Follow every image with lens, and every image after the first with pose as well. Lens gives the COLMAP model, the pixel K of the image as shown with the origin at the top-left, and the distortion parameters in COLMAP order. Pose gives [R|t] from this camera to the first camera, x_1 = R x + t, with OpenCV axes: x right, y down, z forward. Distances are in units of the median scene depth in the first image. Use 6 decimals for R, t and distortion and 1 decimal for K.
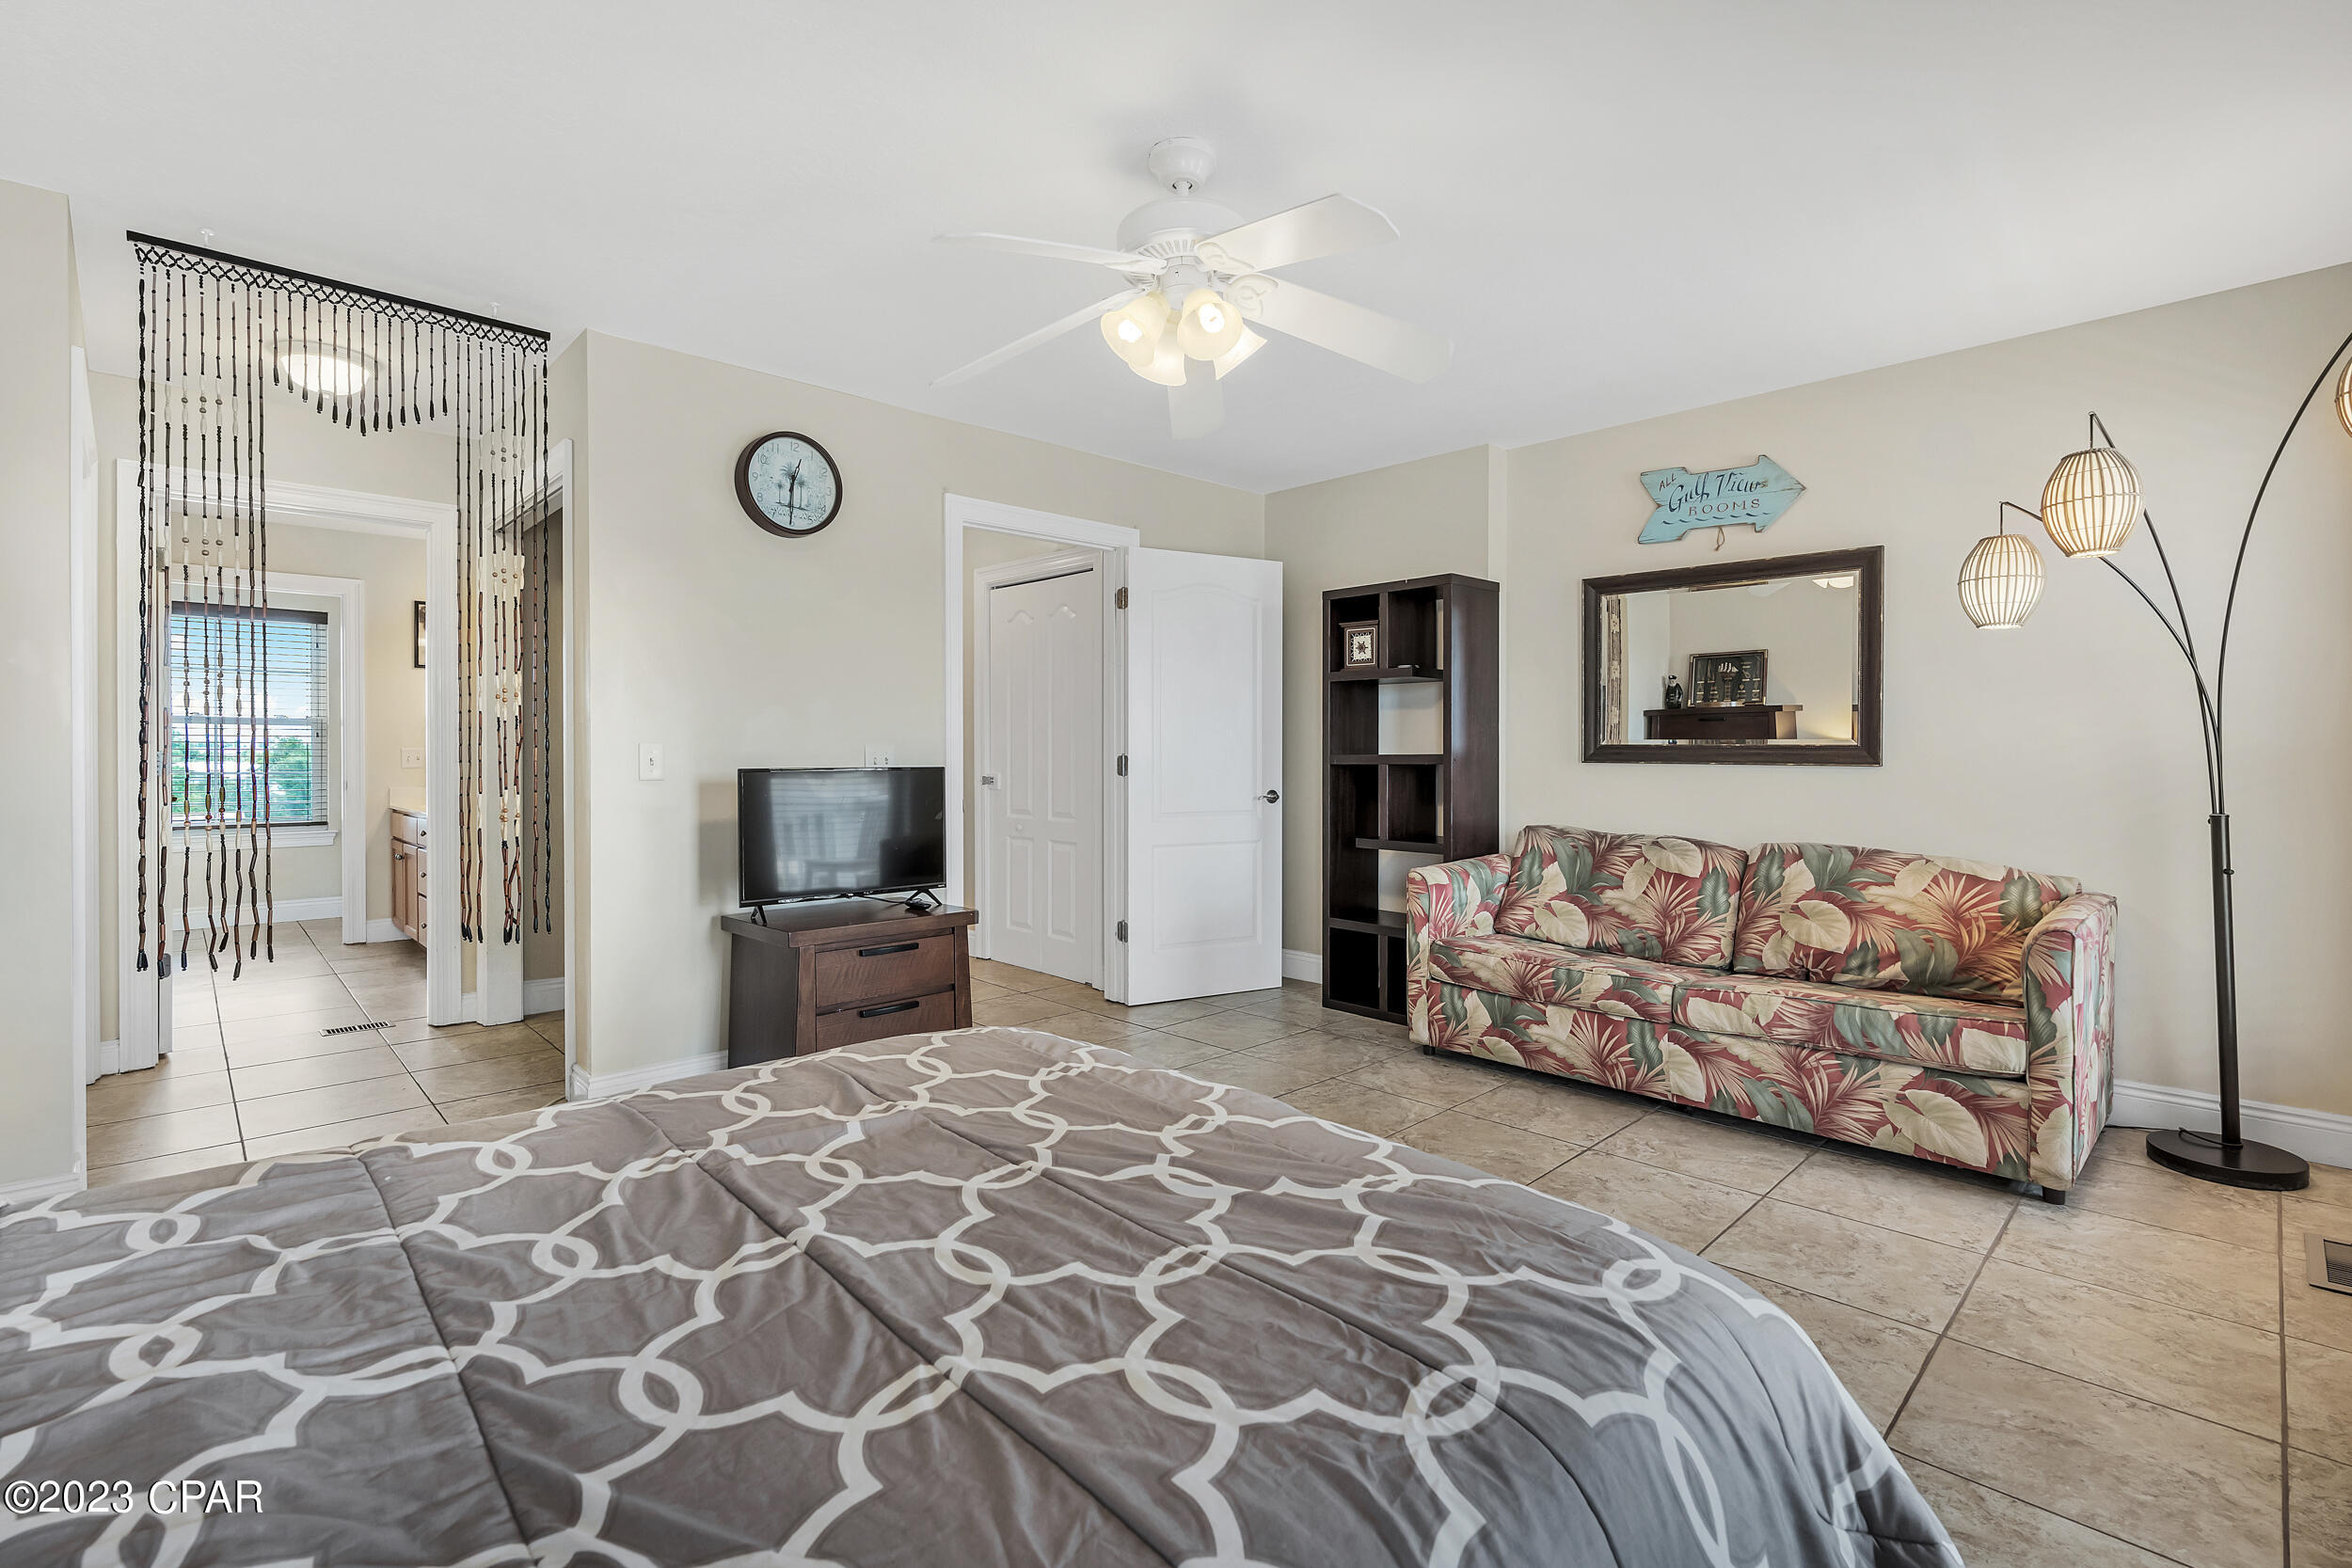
lens RADIAL K [[1054.4, 0, 1176.7], [0, 1054.4, 766.8], [0, 0, 1]] dist [-0.010517, 0.000339]
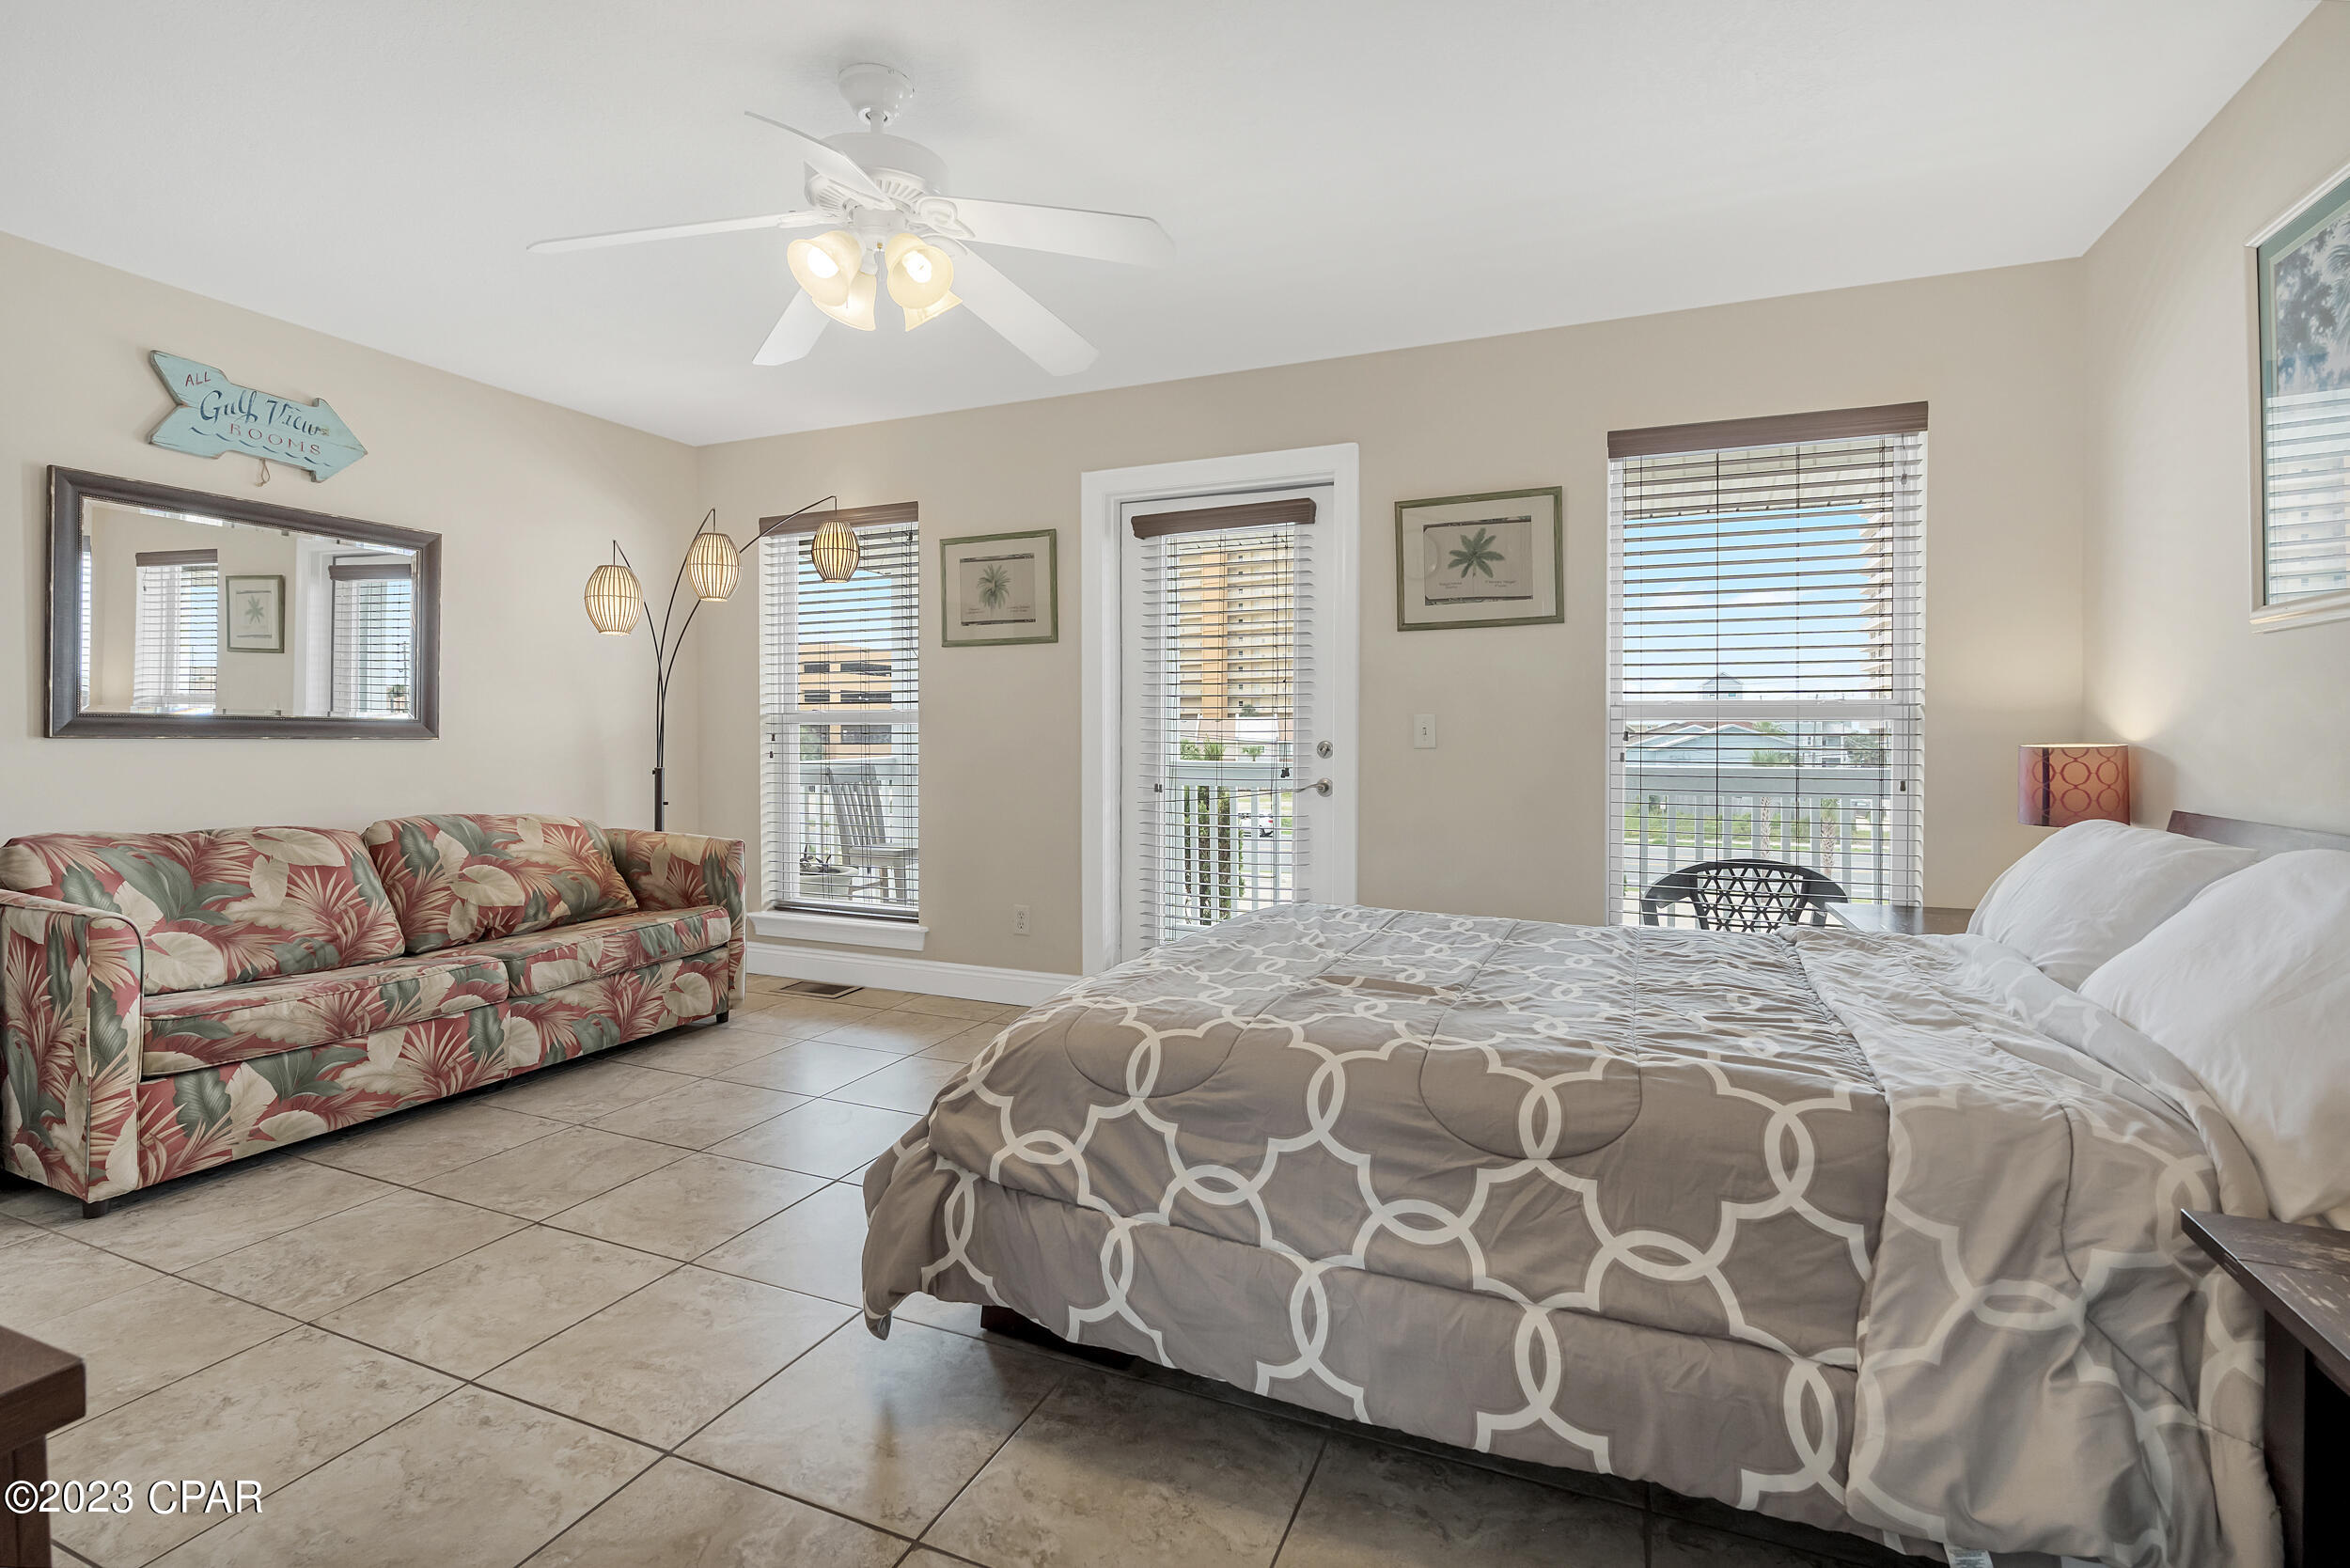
lens RADIAL K [[1087.7, 0, 1187.6], [0, 1087.7, 739.7], [0, 0, 1]] dist [-0.004593, -0.000418]
pose [[-0.404164, -0.004307, 0.914676, -0.663737], [0.008754, 0.999925, 0.008576, -0.002813], [-0.914645, 0.011473, -0.404096, 0.758800]]
